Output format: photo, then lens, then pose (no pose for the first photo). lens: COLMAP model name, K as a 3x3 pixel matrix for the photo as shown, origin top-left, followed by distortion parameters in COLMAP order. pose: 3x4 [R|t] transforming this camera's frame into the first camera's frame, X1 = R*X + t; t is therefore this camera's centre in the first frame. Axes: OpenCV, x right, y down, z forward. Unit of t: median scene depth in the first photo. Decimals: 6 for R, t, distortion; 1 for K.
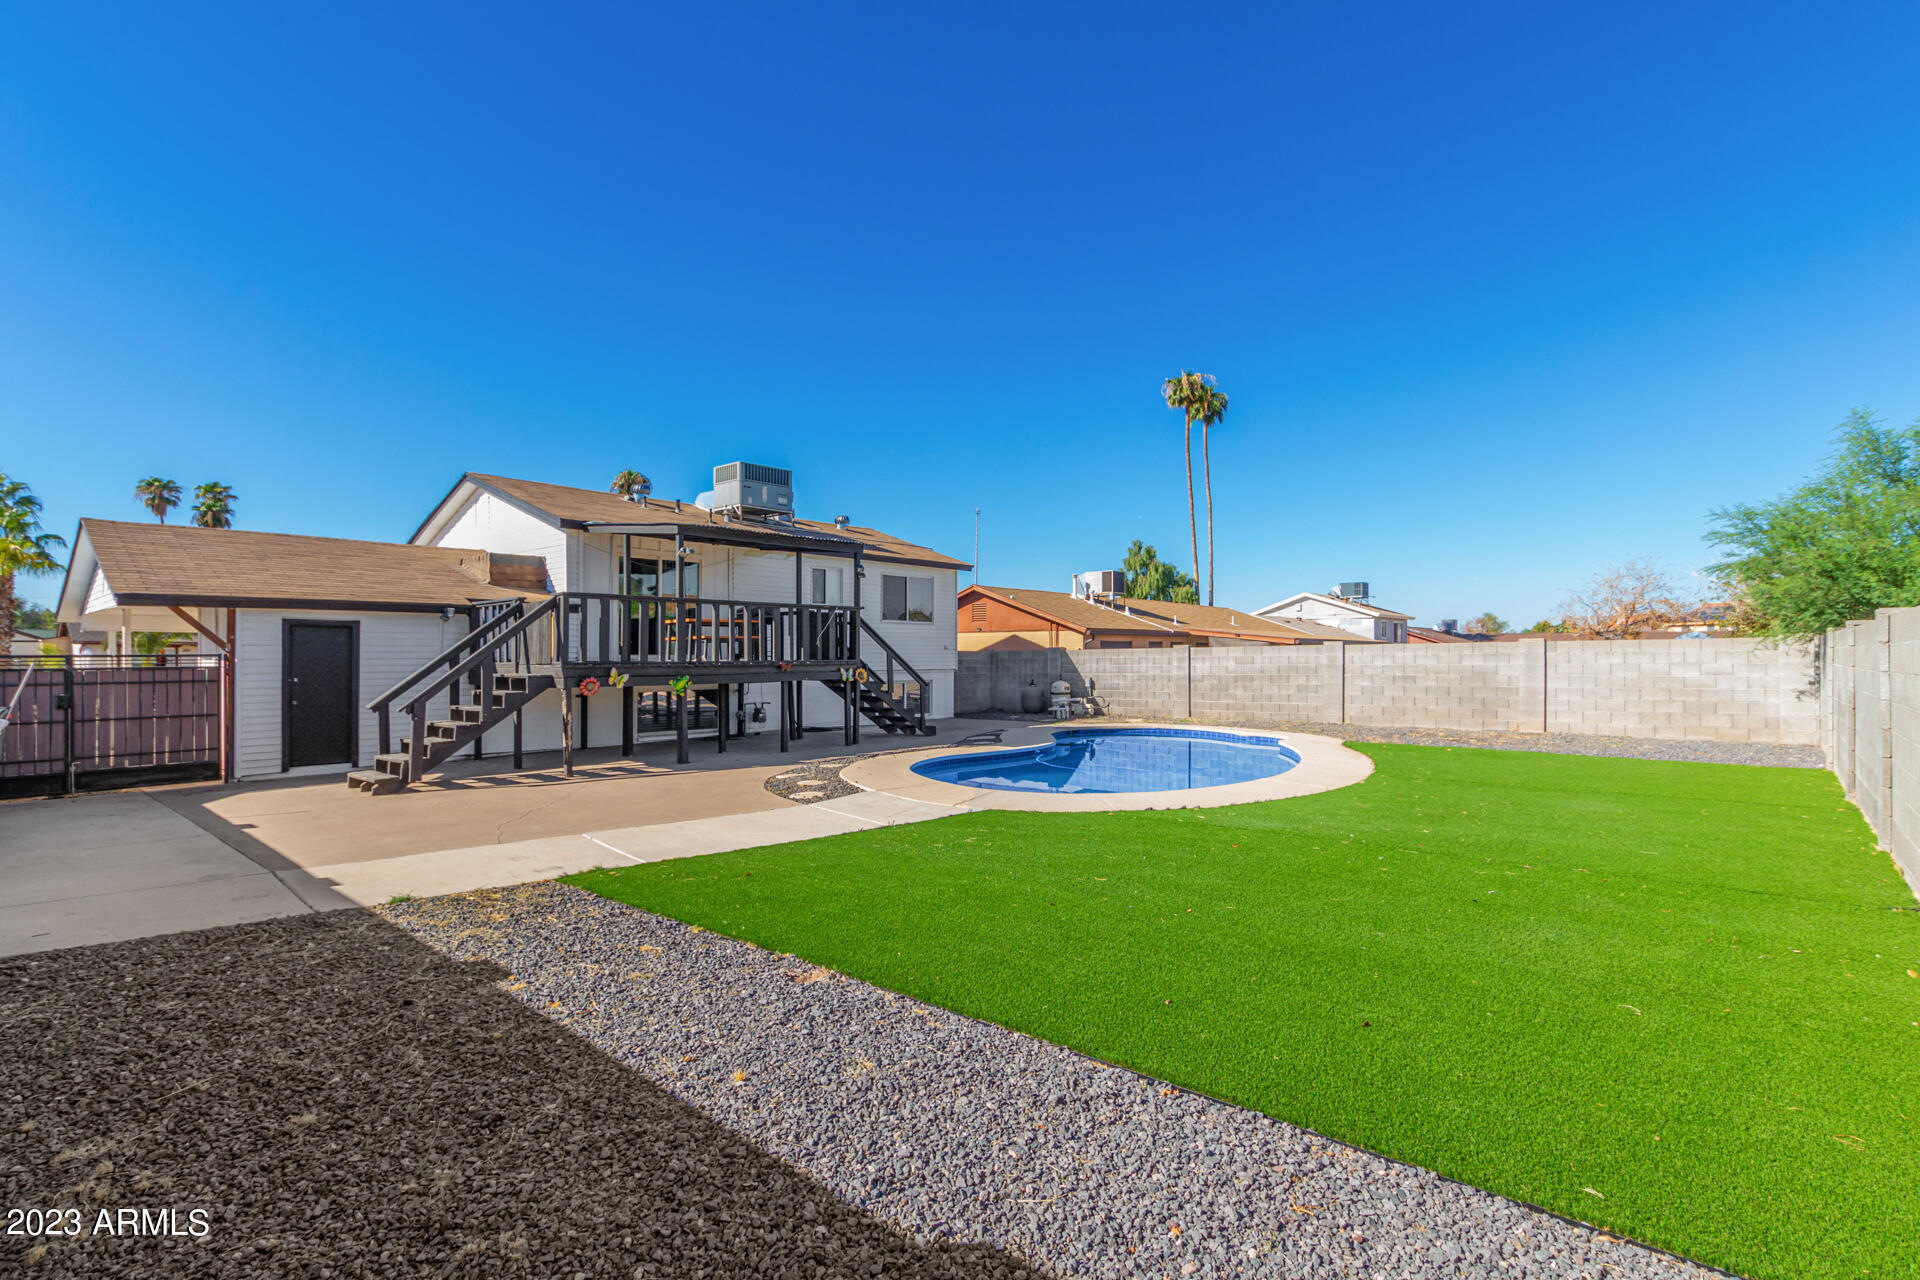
lens RADIAL K [[906.5, 0, 959.5], [0, 906.5, 647.6], [0, 0, 1]] dist [-0.005100, -0.000304]
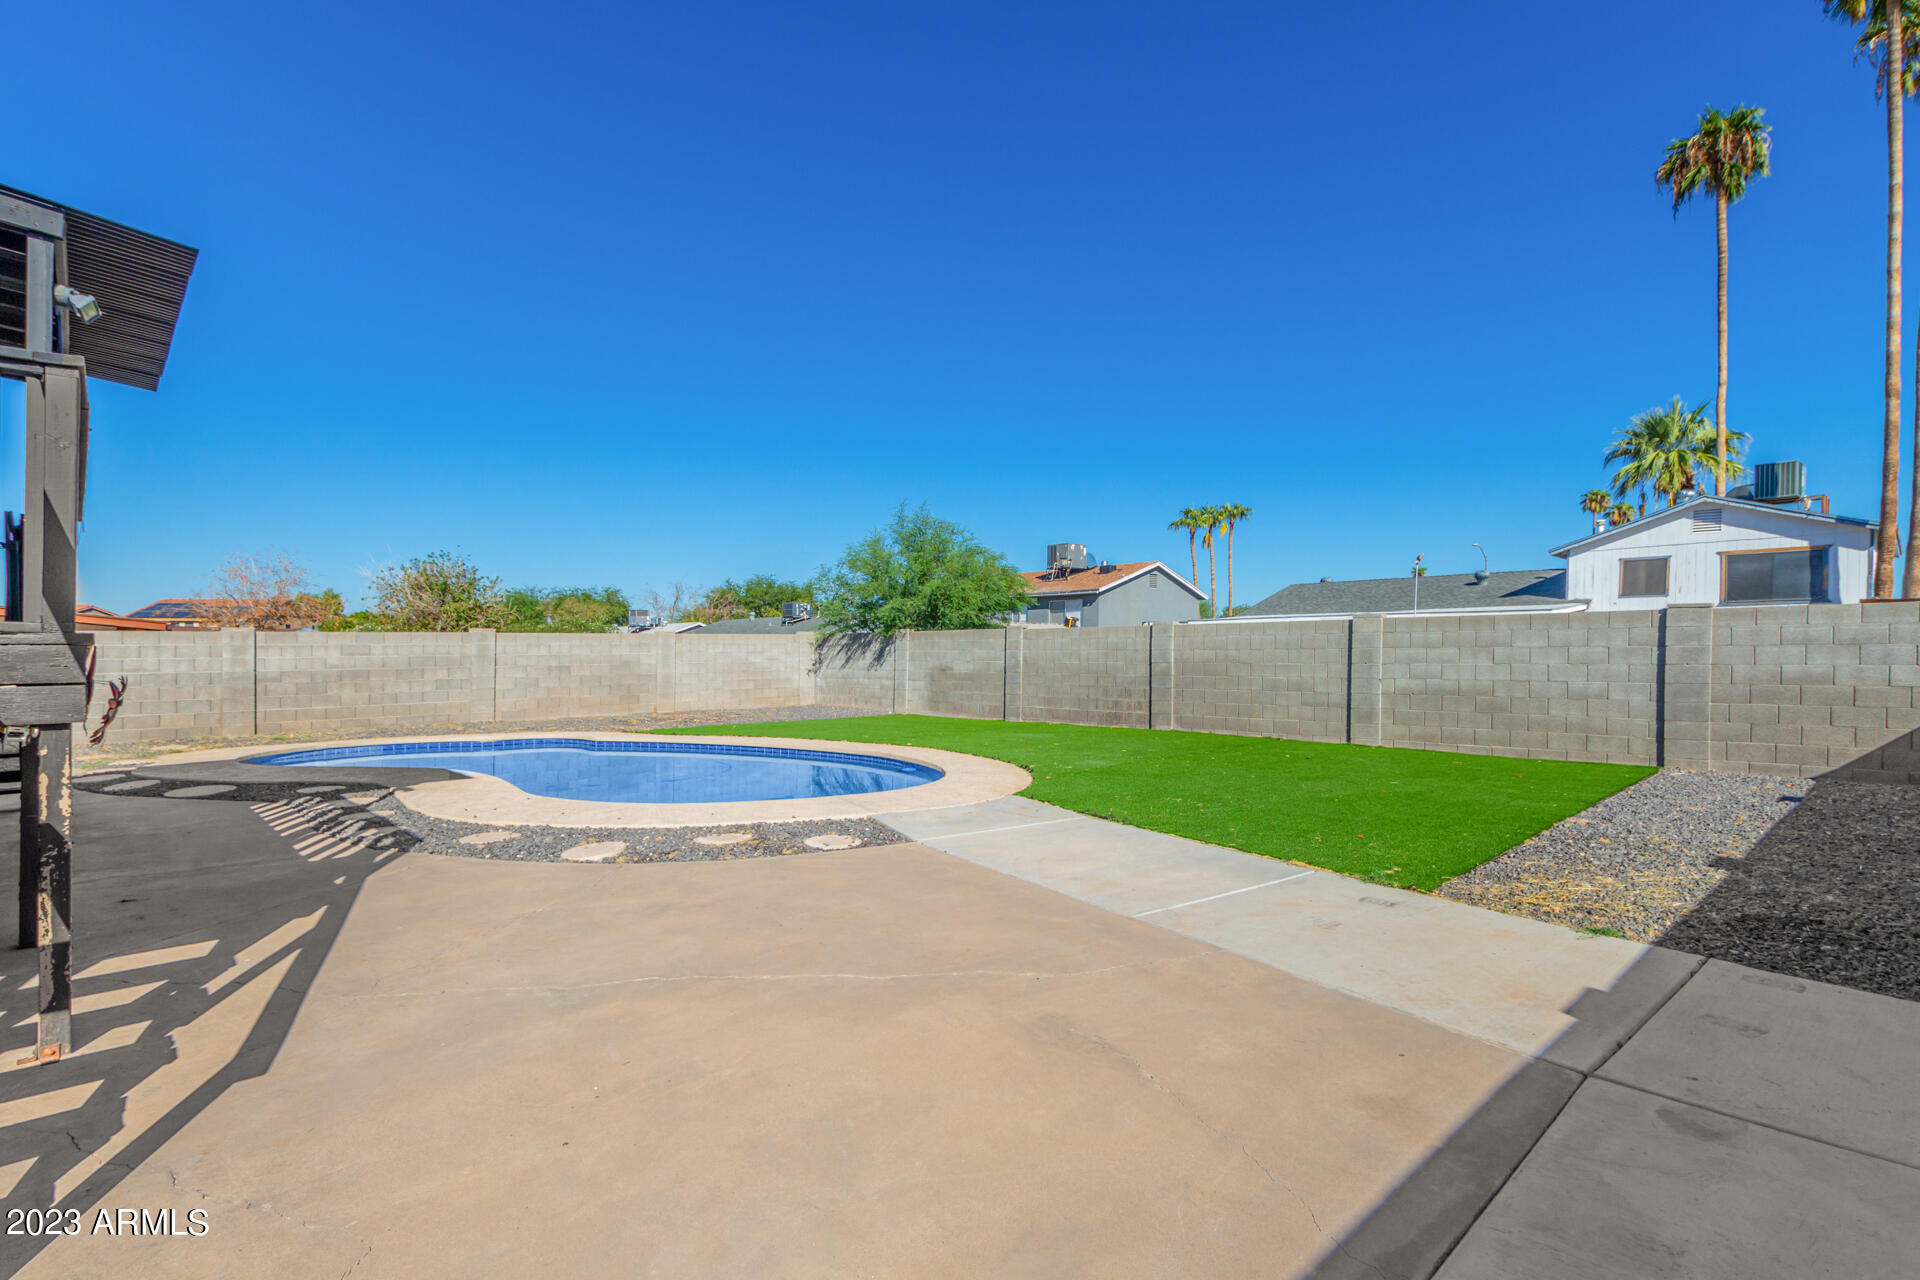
lens RADIAL K [[906.5, 0, 959.1], [0, 906.5, 647.1], [0, 0, 1]] dist [-0.005100, -0.000304]
pose [[0.040331, 0.002437, 0.999183, -0.455341], [-0.013379, 0.999909, -0.001899, 0.007288], [-0.999097, -0.013292, 0.040360, 0.528964]]
